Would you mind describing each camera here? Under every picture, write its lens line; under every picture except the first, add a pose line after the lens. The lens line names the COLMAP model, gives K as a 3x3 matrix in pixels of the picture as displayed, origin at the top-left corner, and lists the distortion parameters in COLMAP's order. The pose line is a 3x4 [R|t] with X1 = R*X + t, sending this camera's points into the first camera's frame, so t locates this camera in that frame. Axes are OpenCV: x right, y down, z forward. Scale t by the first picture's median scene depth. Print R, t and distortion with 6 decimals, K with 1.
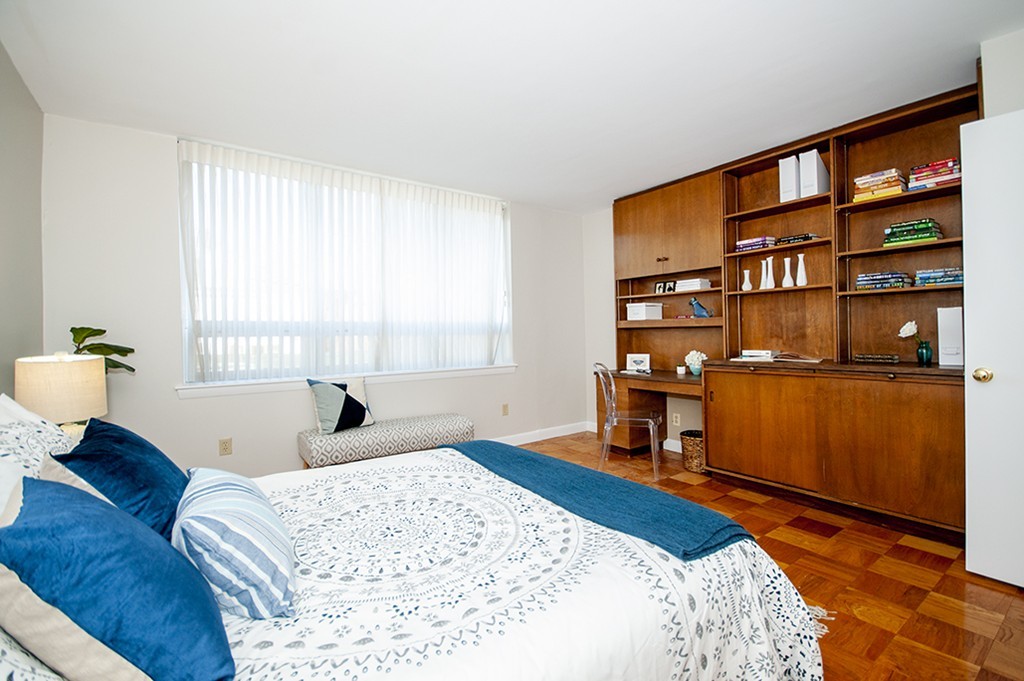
lens RADIAL K [[458.0, 0, 512.0], [0, 458.0, 340.5], [0, 0, 1]] dist [0.002104, 0.000153]
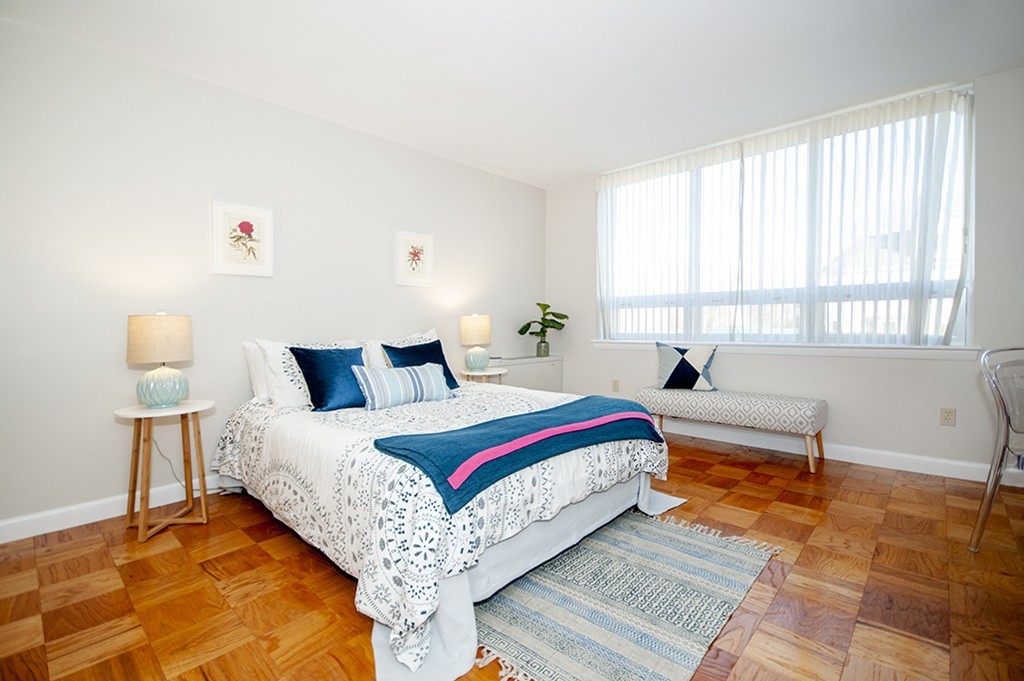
lens RADIAL K [[463.6, 0, 509.0], [0, 463.6, 347.1], [0, 0, 1]] dist [0.001695, -0.000442]
pose [[0.189669, 0.080374, -0.978553, 0.668958], [0.014298, 0.996312, 0.084604, -0.012748], [0.981744, -0.030038, 0.187820, 0.363835]]
